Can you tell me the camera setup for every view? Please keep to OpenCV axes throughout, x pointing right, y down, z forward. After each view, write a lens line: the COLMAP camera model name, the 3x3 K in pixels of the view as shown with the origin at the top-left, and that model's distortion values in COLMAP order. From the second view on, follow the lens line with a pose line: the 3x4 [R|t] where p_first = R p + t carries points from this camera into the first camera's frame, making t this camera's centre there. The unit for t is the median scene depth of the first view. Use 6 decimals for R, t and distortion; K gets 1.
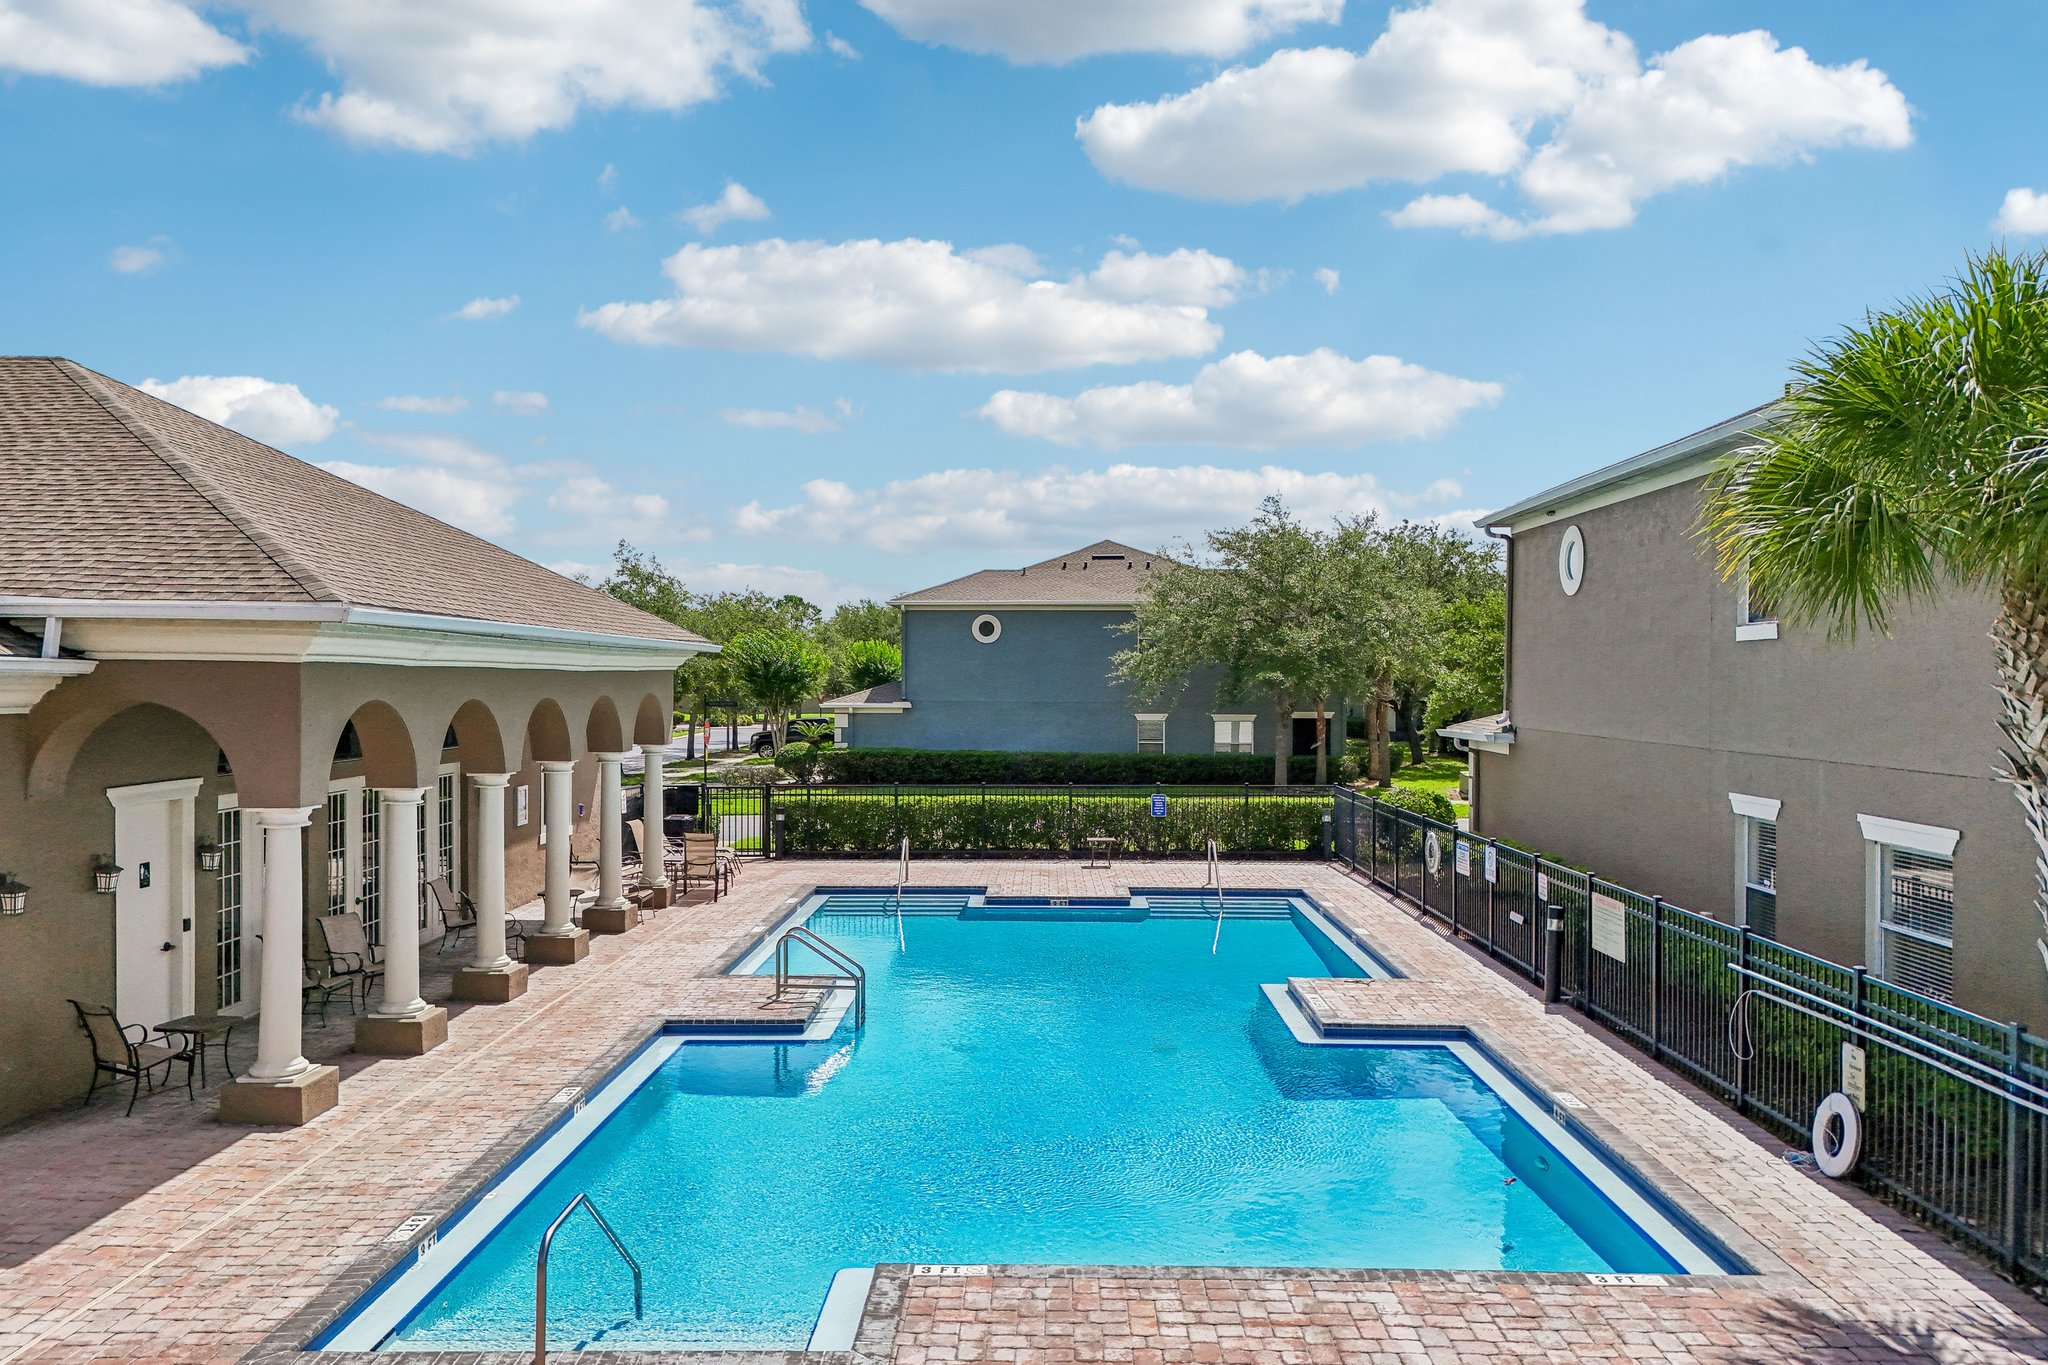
lens RADIAL K [[1513.1, 0, 1036.5], [0, 1513.1, 689.1], [0, 0, 1]] dist [0.059530, -0.046784]
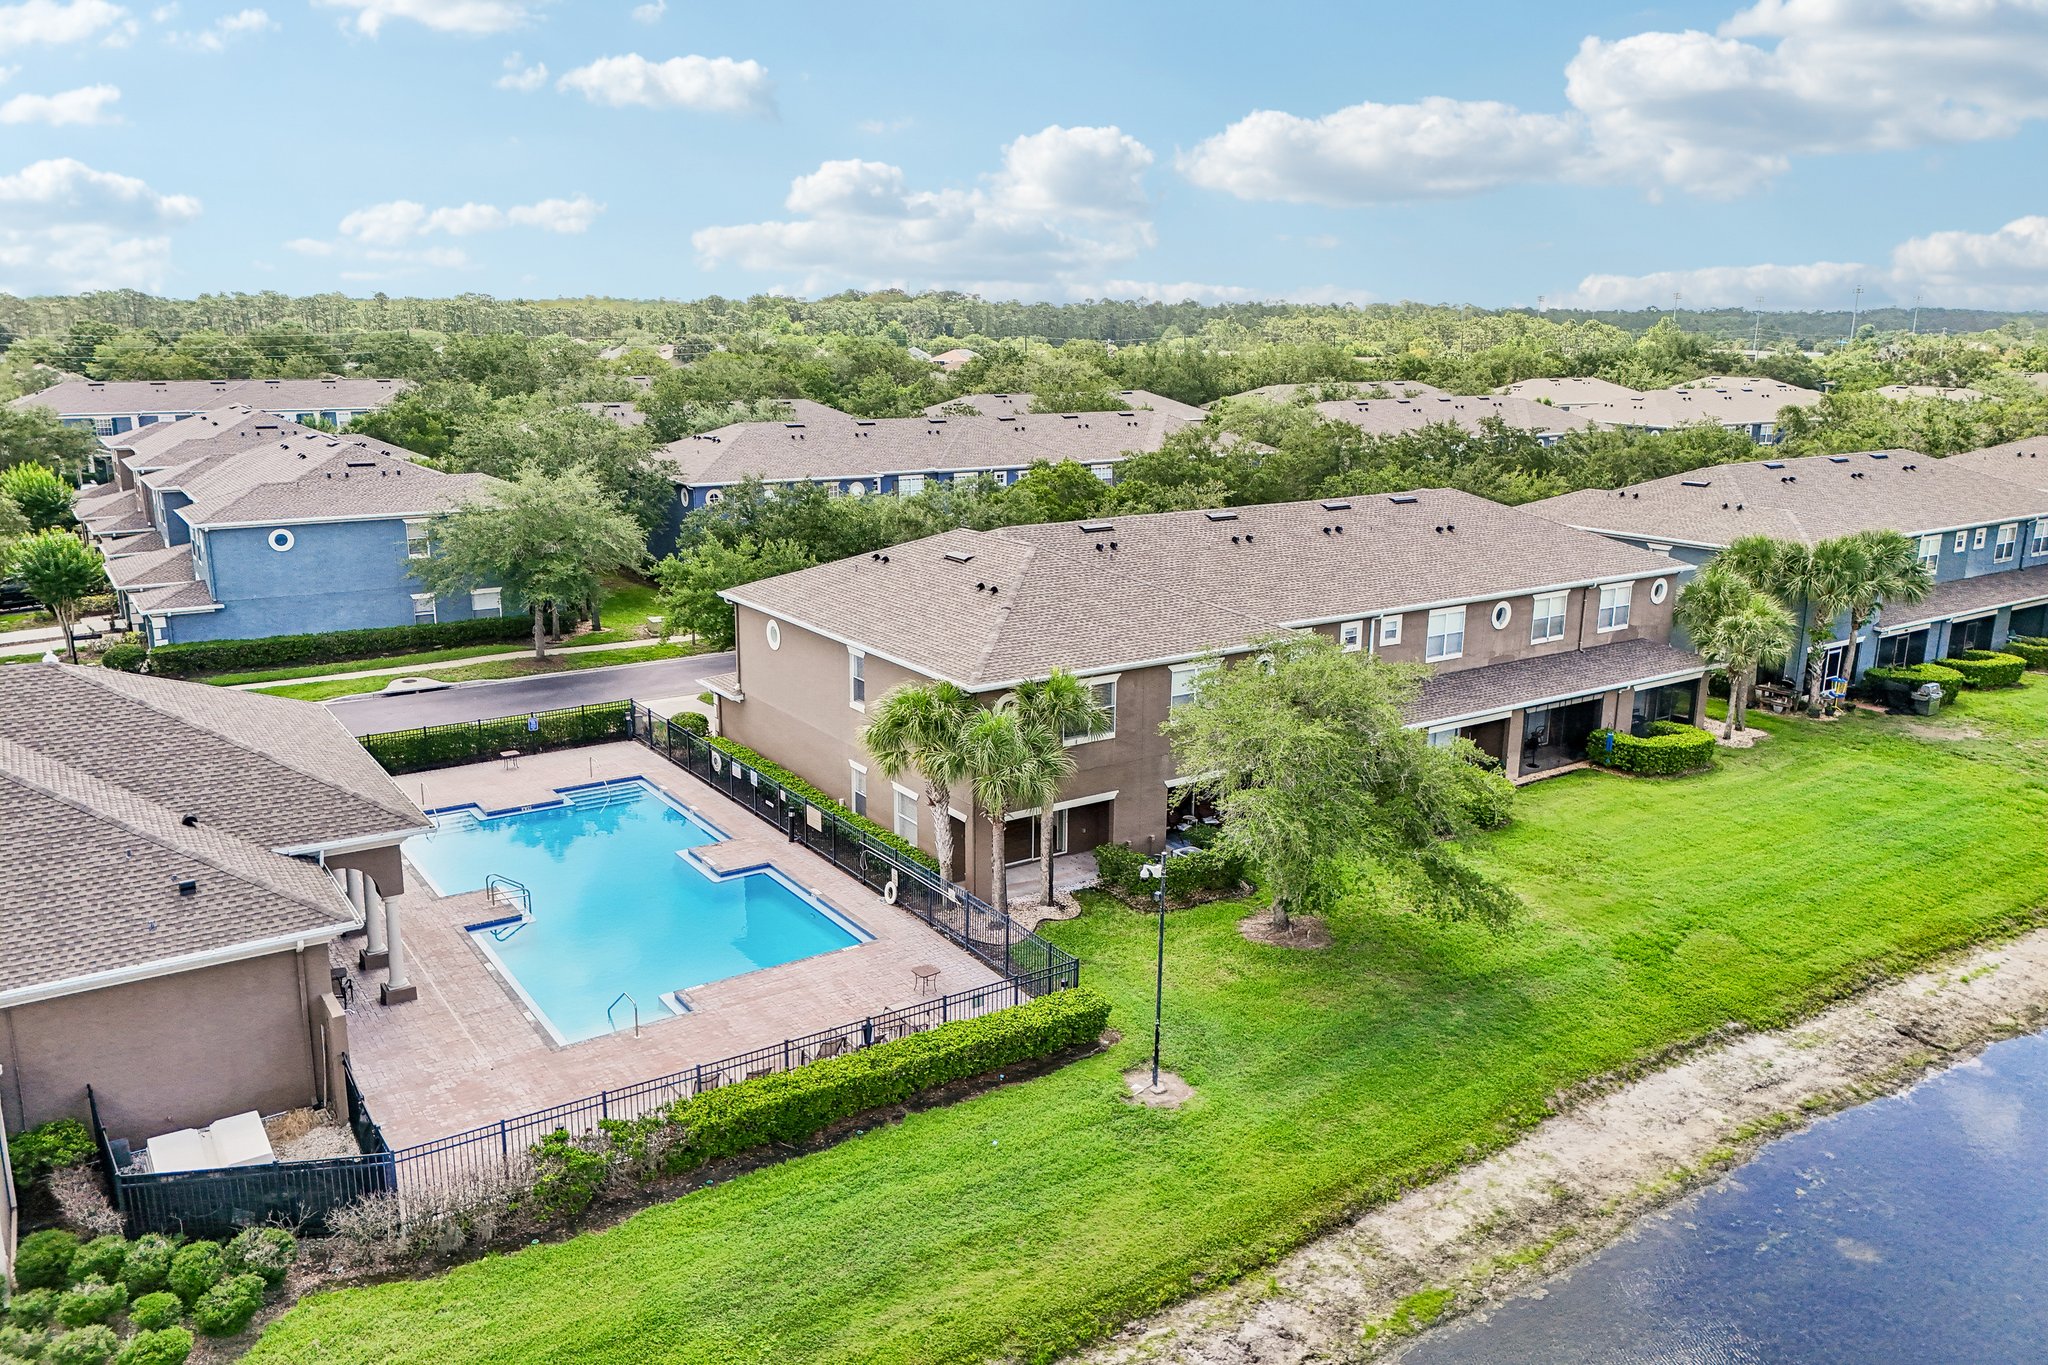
lens RADIAL K [[1513.1, 0, 1036.5], [0, 1513.1, 689.1], [0, 0, 1]] dist [0.059530, -0.046784]
pose [[0.820333, -0.139481, 0.554615, -0.875904], [0.003503, 0.971009, 0.239019, -0.807550], [-0.571875, -0.194132, 0.797039, -1.537639]]
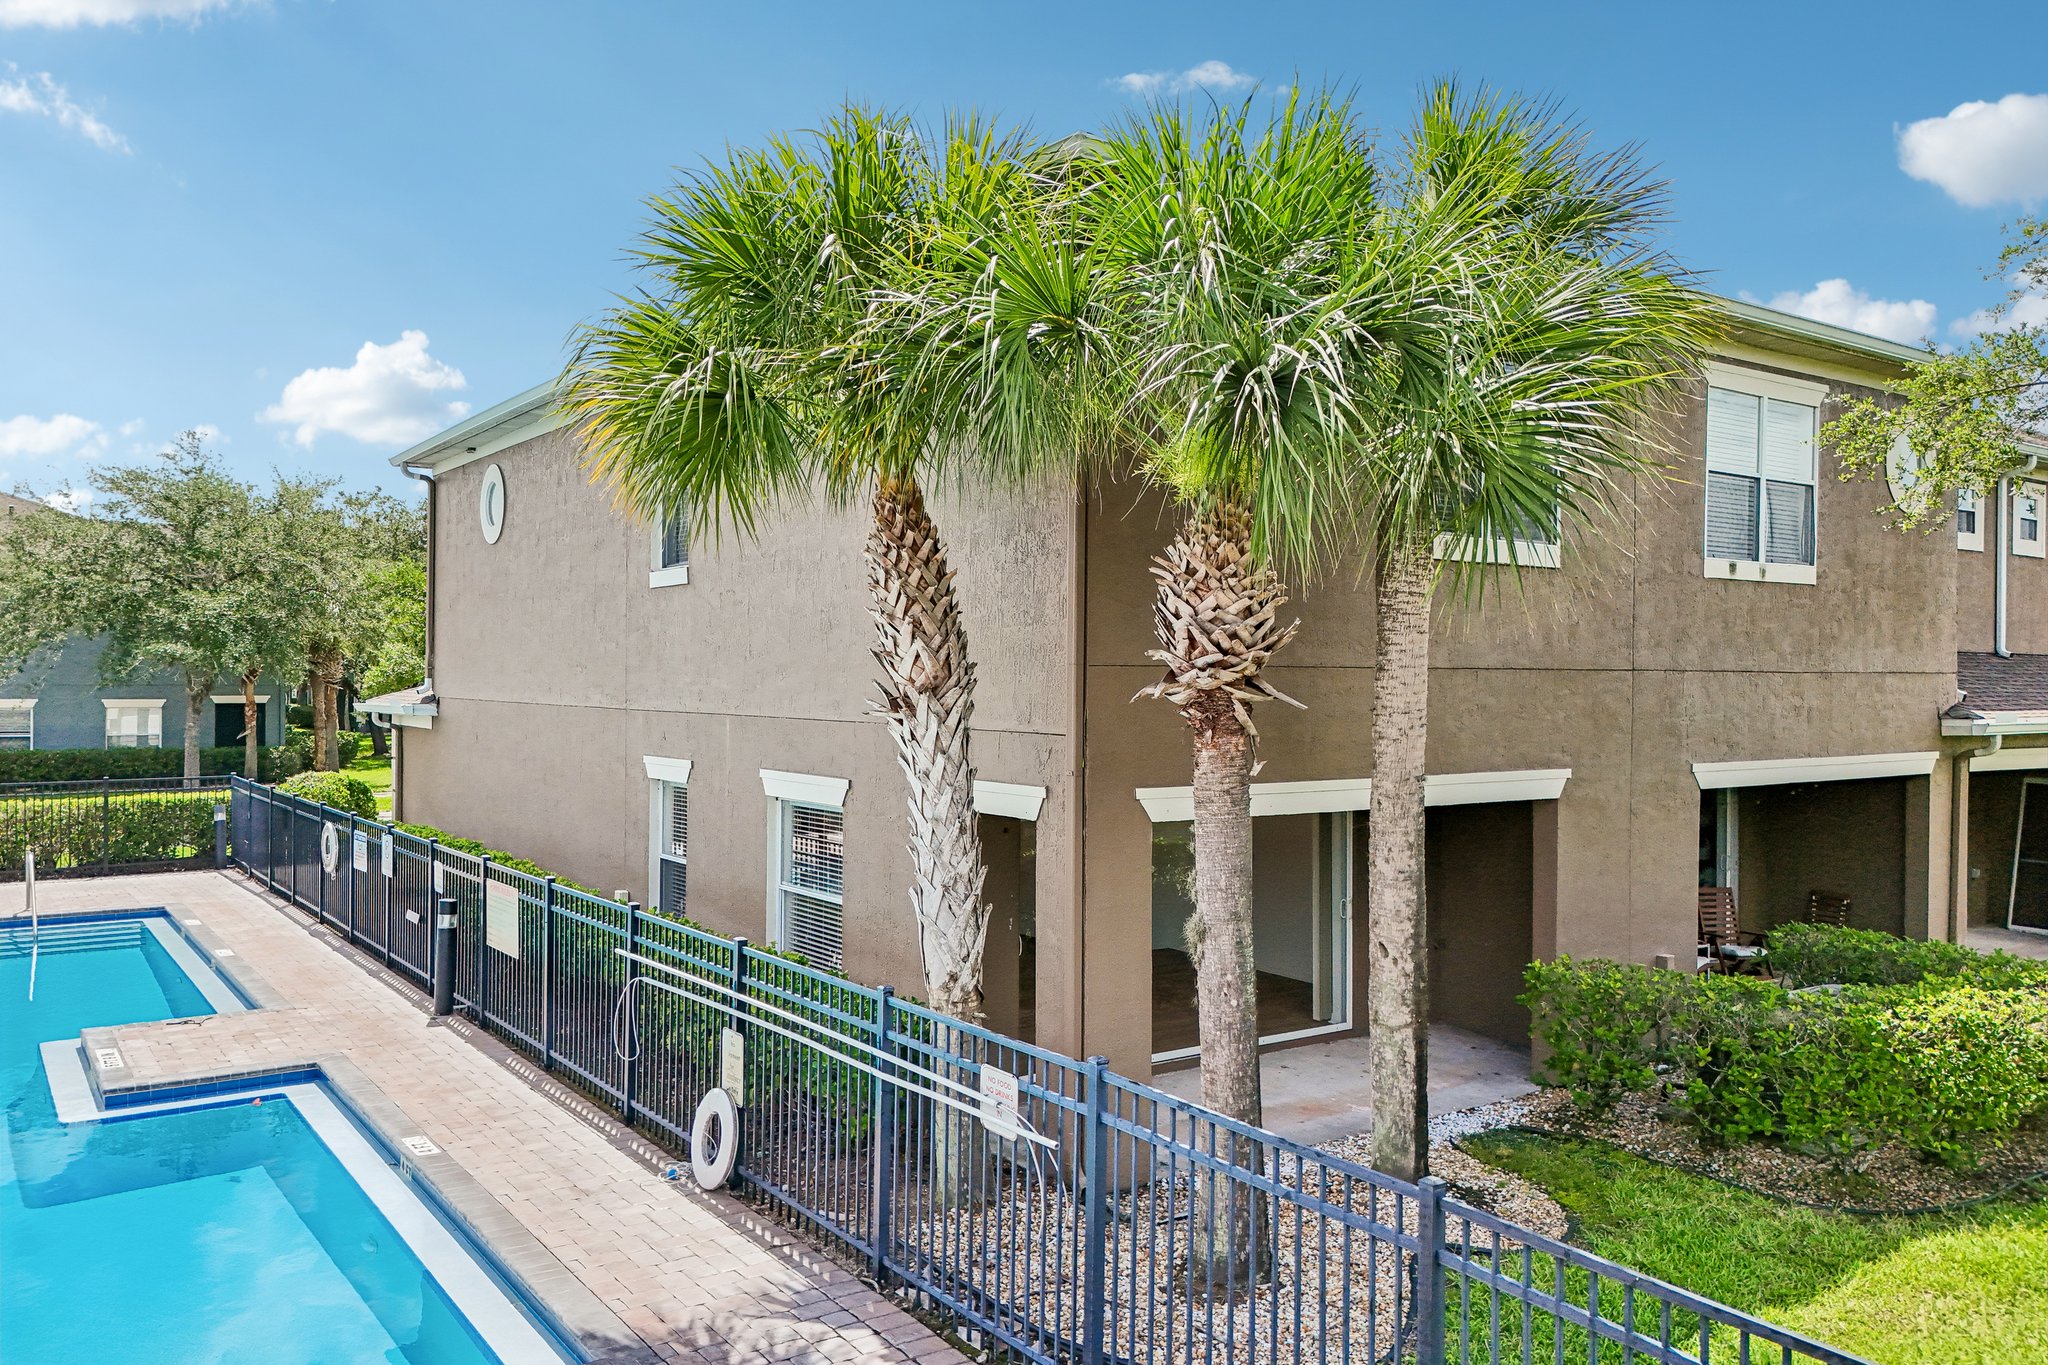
lens RADIAL K [[1525.0, 0, 1024.0], [0, 1525.0, 682.5], [0, 0, 1]] dist [-0.002800, 0.002324]
pose [[0.810123, -0.005957, 0.586230, 0.127794], [0.005684, 0.999981, 0.002306, 0.028185], [-0.586233, 0.001464, 0.810142, 0.165274]]
